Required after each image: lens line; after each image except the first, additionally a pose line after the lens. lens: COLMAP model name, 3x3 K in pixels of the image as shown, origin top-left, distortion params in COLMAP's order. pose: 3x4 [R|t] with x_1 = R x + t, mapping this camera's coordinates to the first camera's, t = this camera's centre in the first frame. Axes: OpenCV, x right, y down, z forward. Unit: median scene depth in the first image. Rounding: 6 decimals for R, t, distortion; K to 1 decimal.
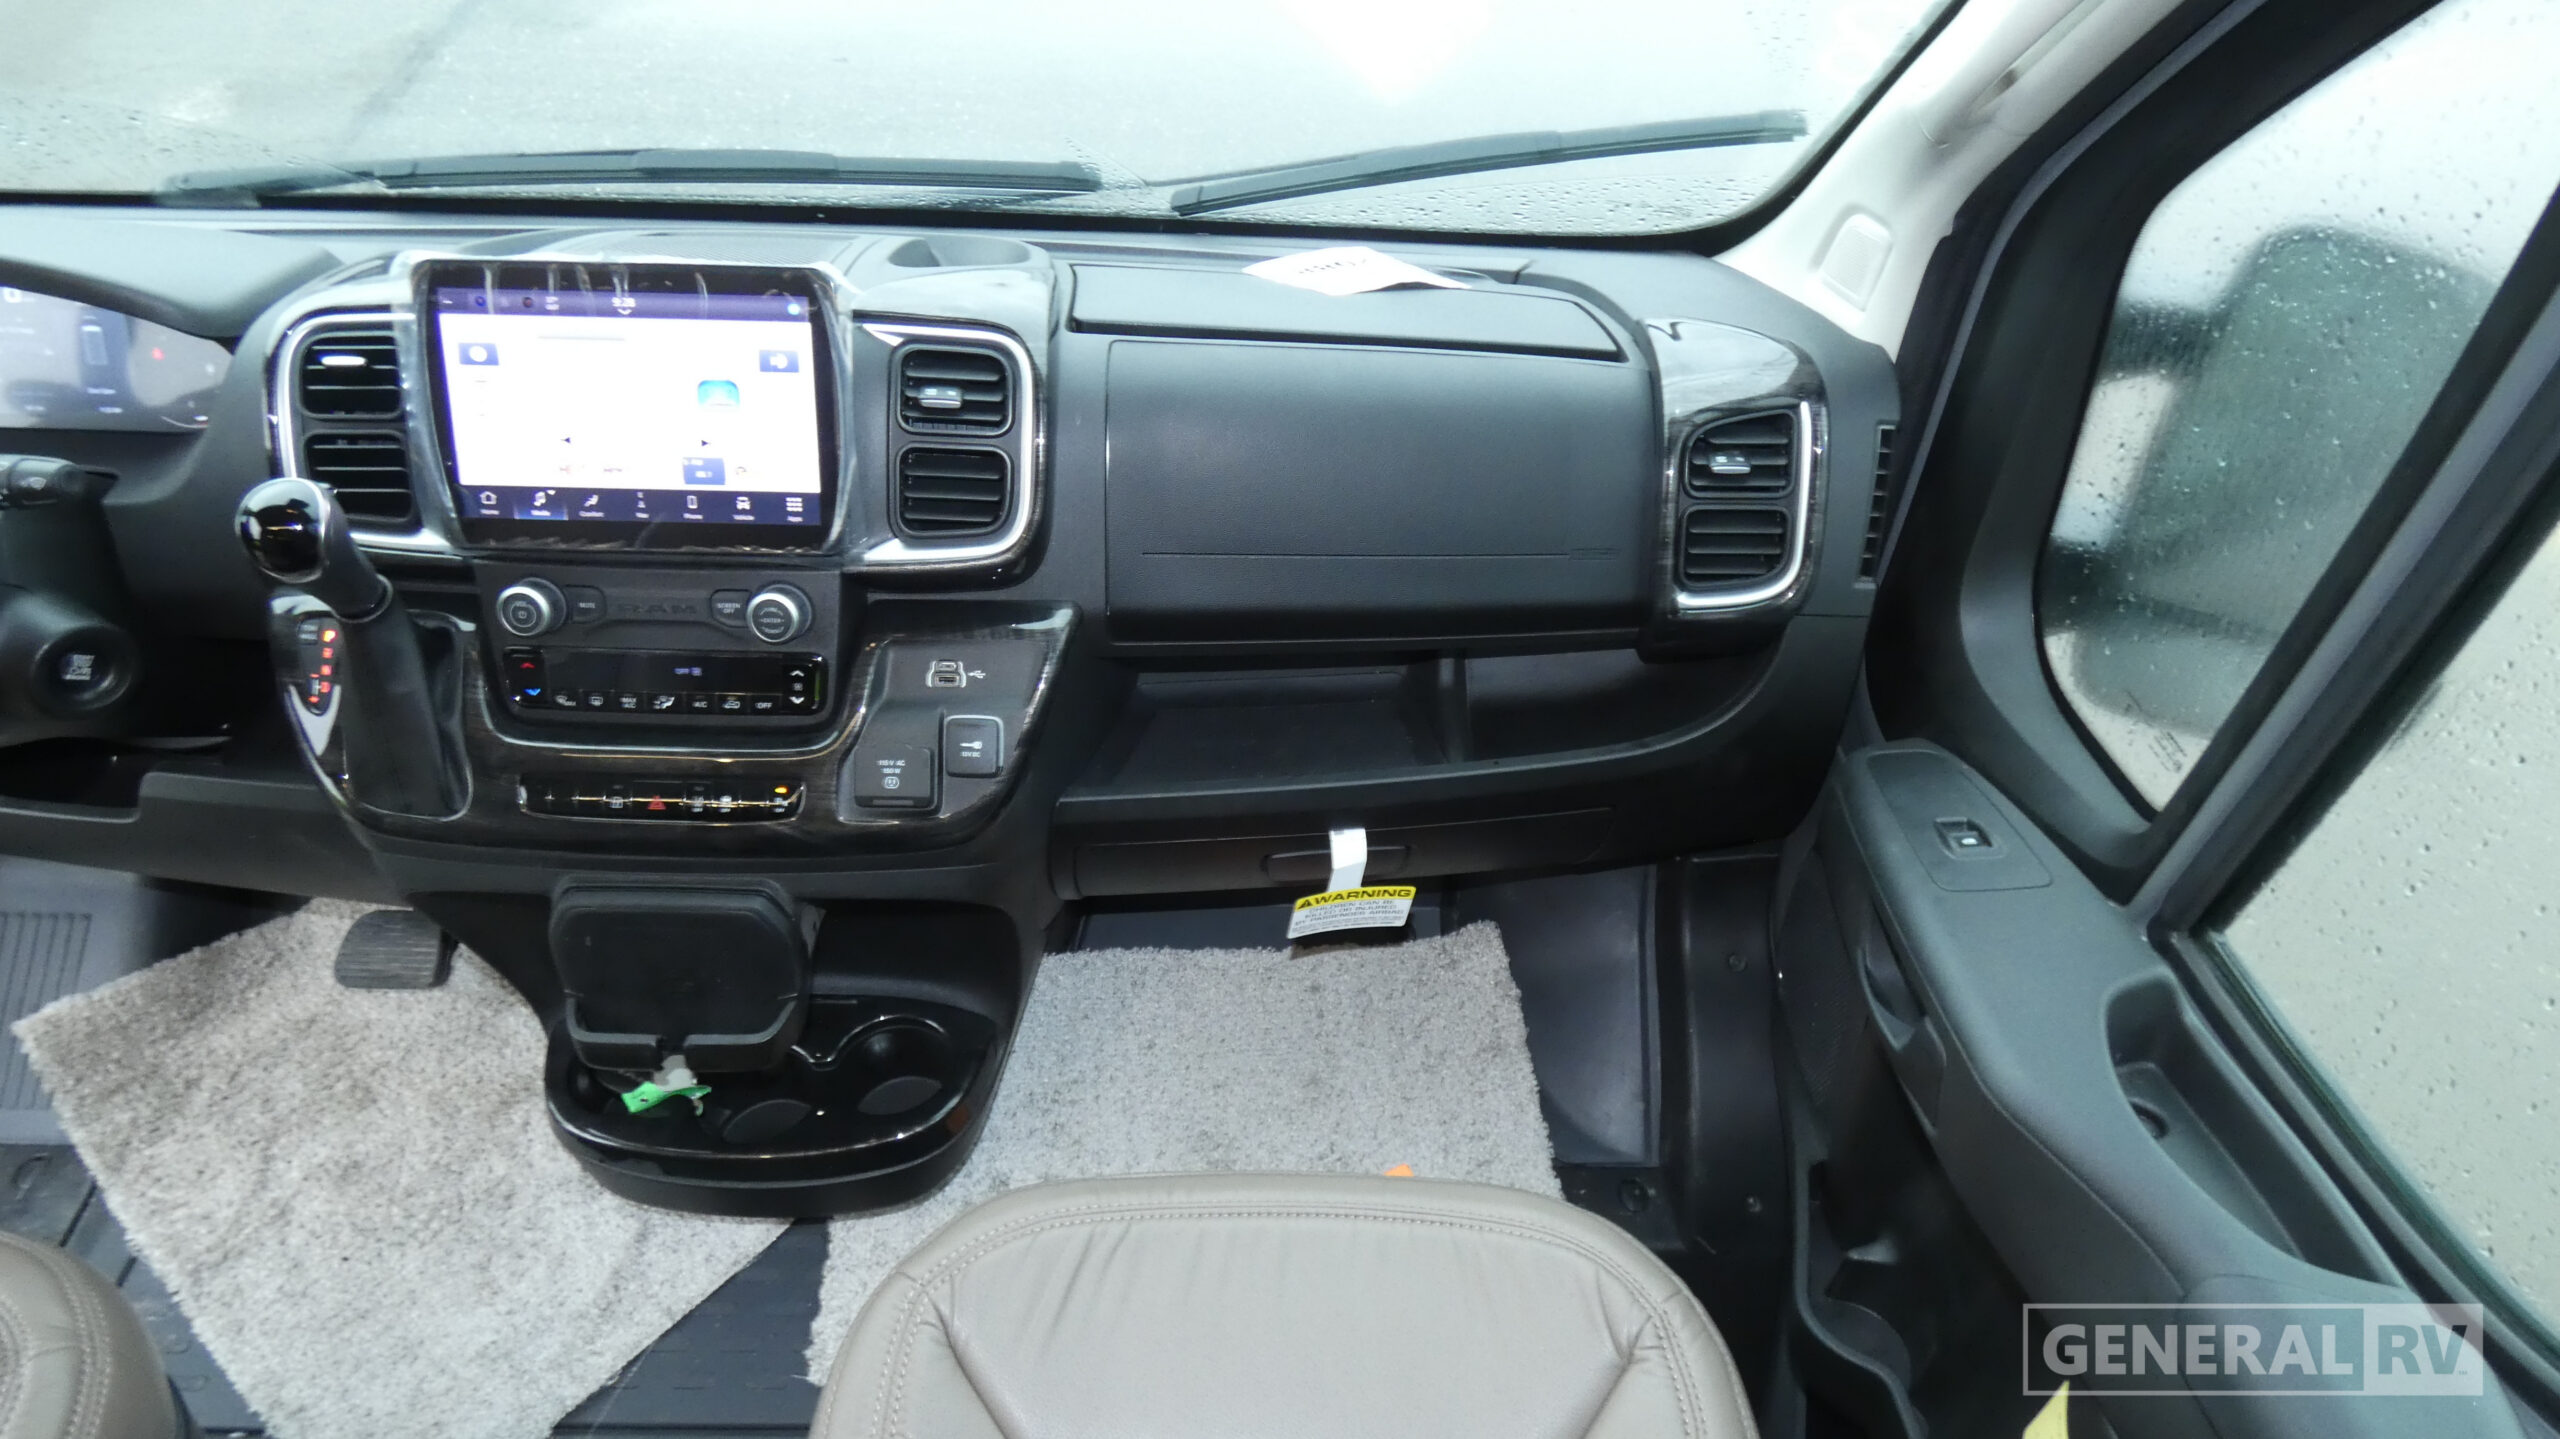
lens RADIAL K [[1535.3, 0, 1285.6], [0, 1535.3, 713.5], [0, 0, 1]] dist [-0.010609, 0.000730]
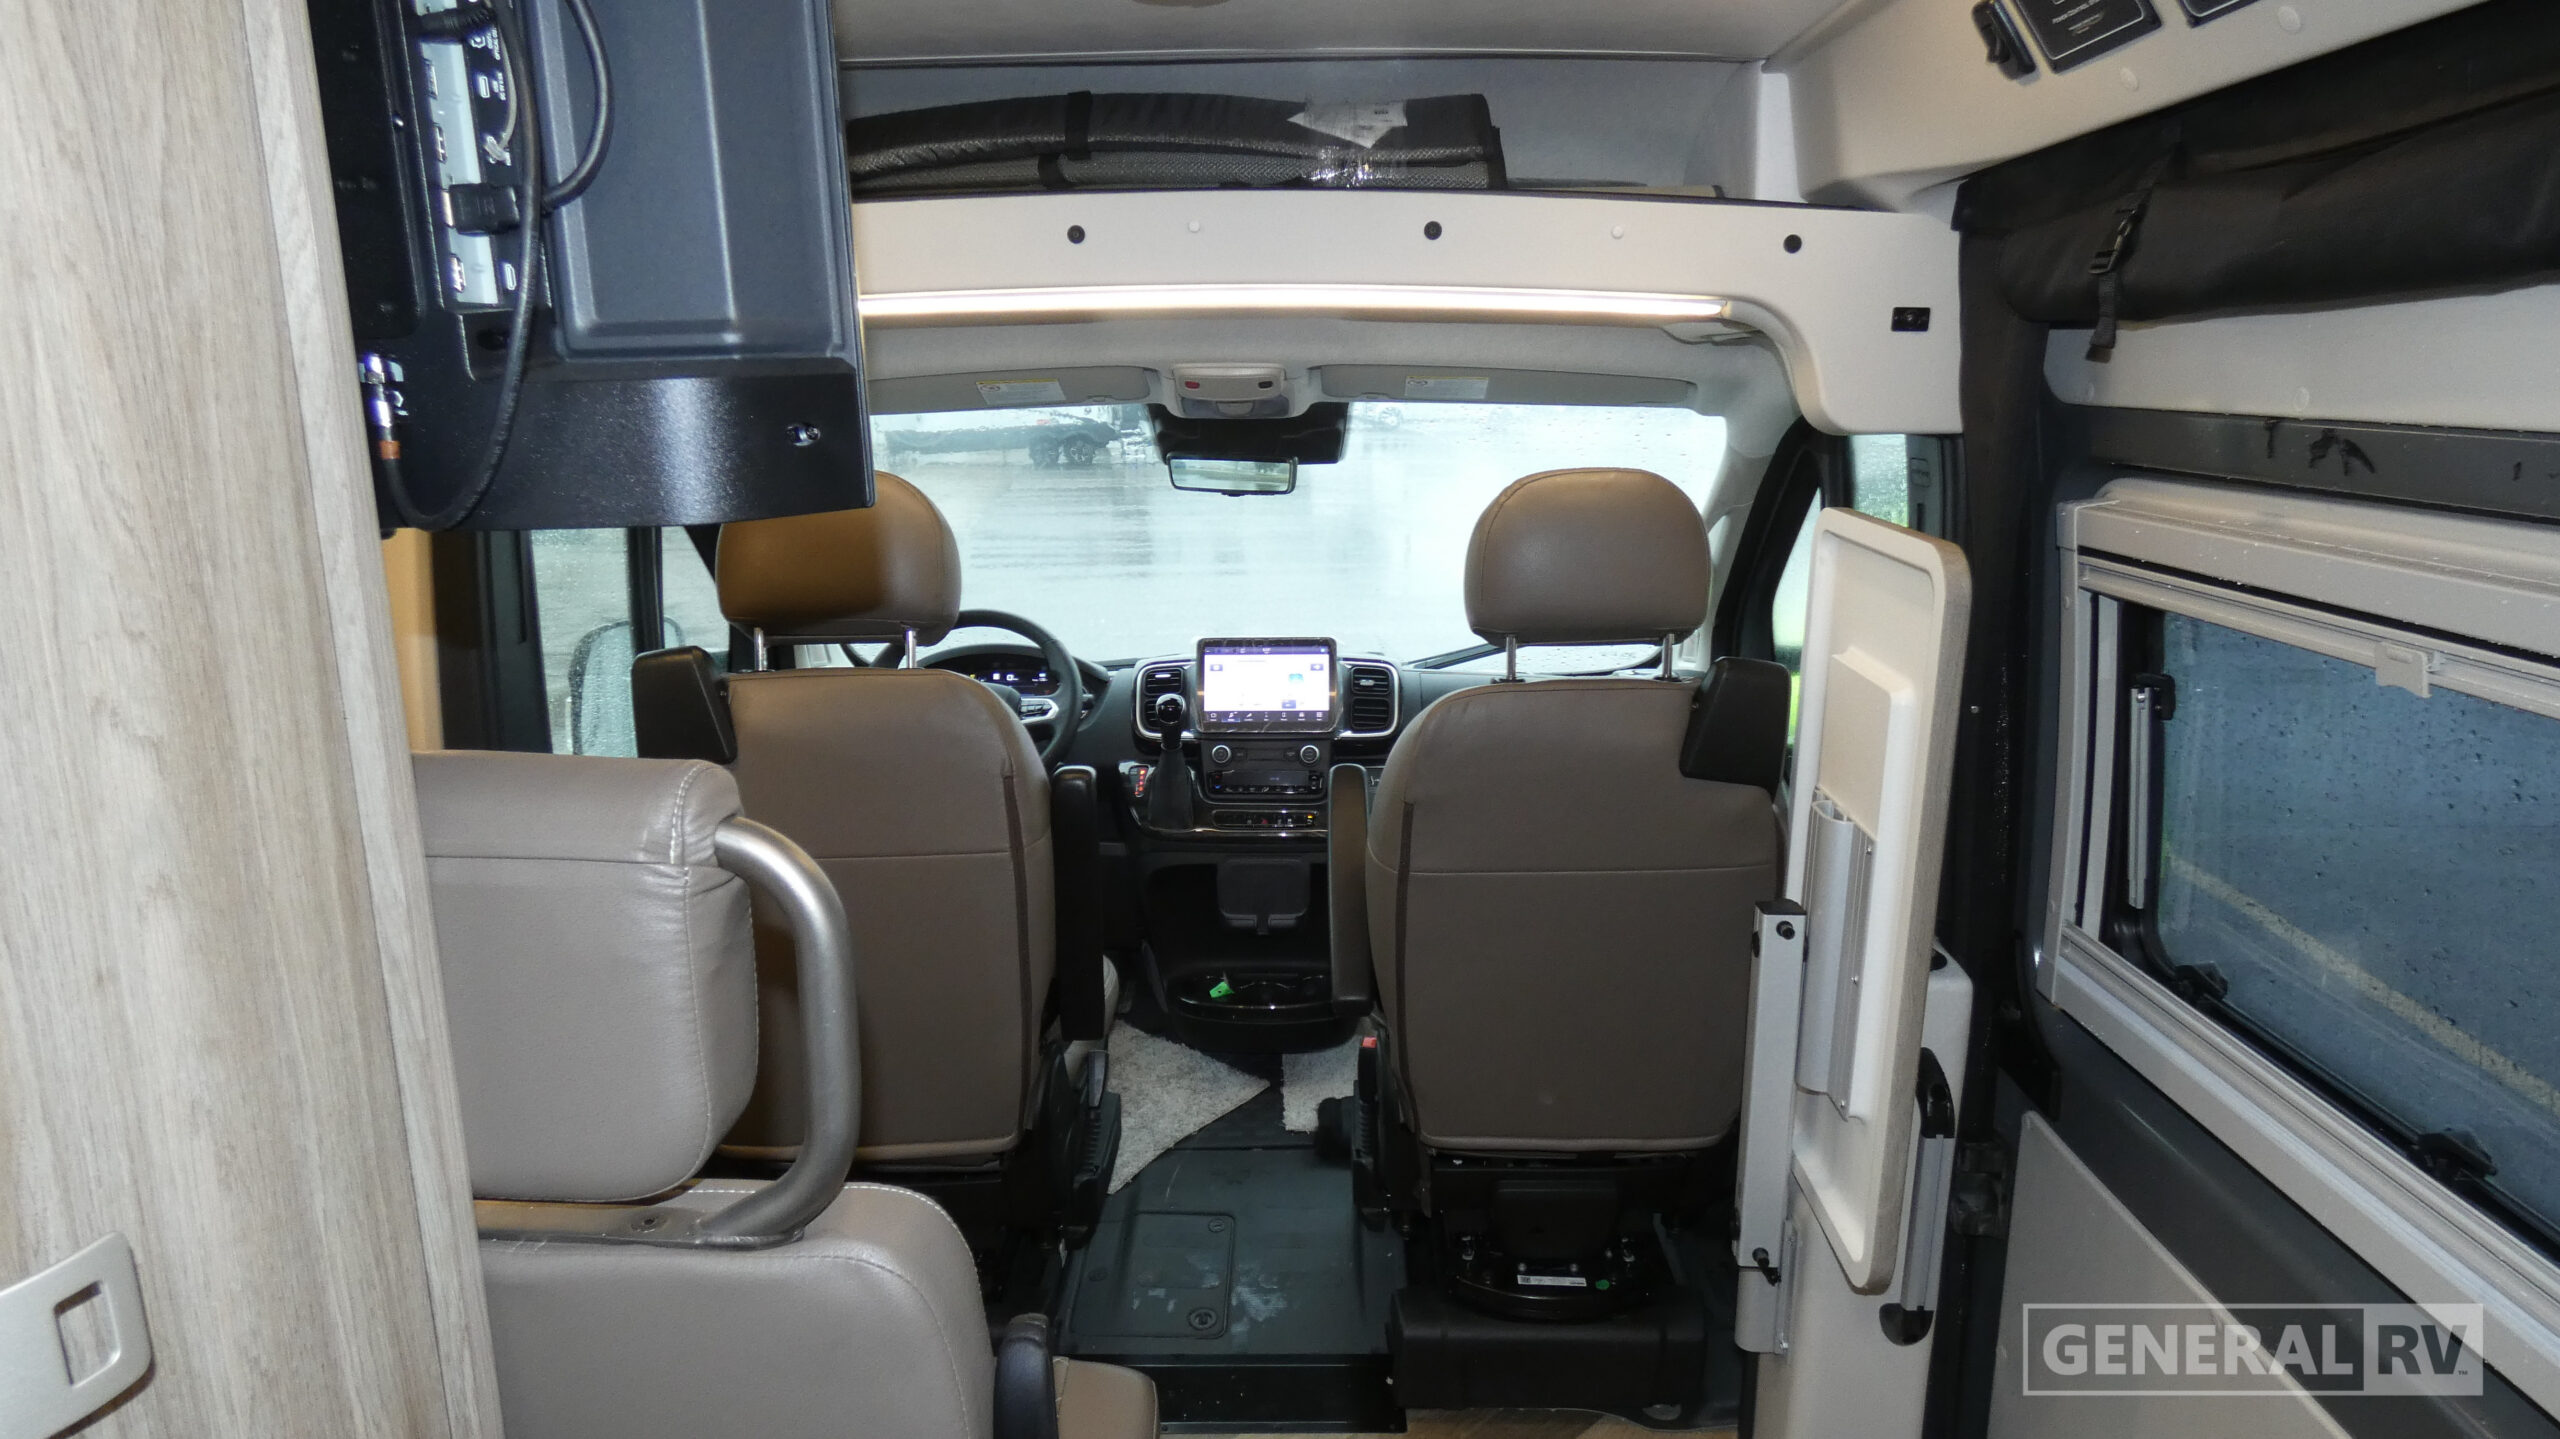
lens RADIAL K [[1529.1, 0, 1271.9], [0, 1529.1, 719.3], [0, 0, 1]] dist [-0.002062, -0.001723]
pose [[0.998382, -0.031428, -0.047392, -0.248968], [0.006609, 0.891886, -0.452212, 1.064077], [0.056481, 0.451167, 0.890651, -1.417030]]
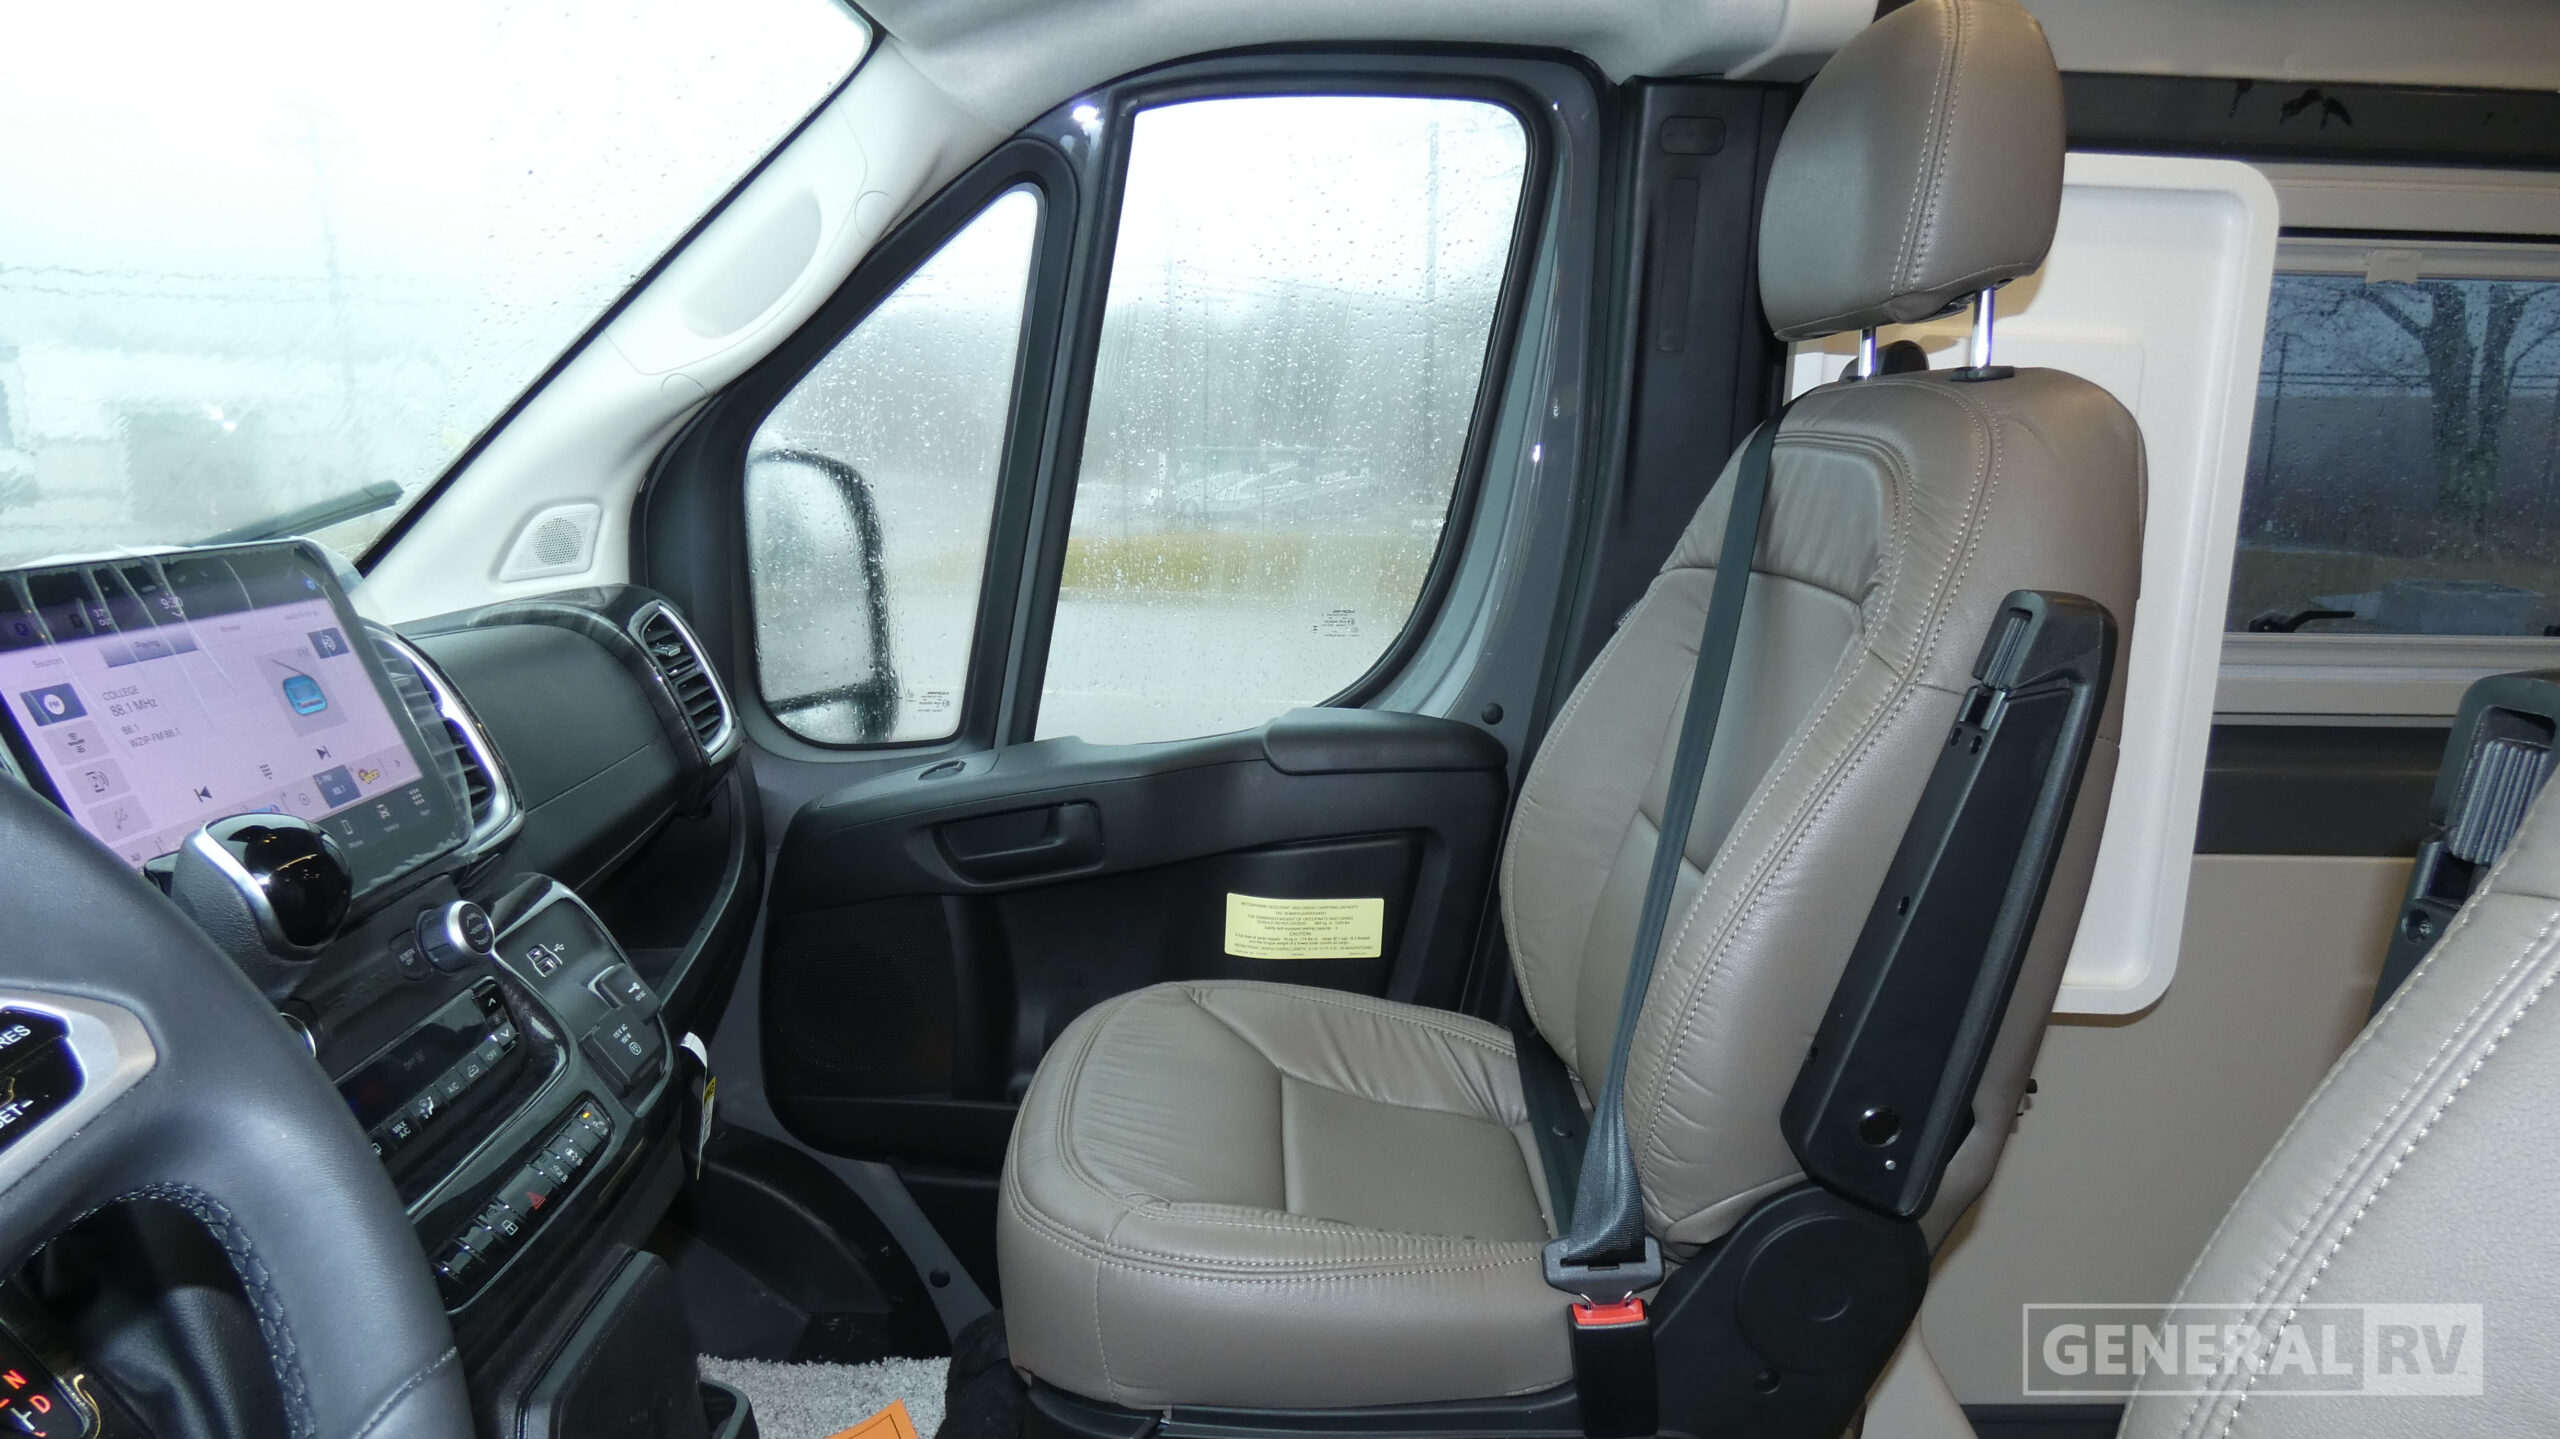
lens RADIAL K [[1531.5, 0, 1271.4], [0, 1531.5, 713.7], [0, 0, 1]] dist [0.000751, 0.002573]
pose [[-0.016412, -0.207256, 0.978149, -1.025917], [0.629880, 0.757613, 0.171096, -0.019569], [-0.776519, 0.618924, 0.118112, 0.471726]]
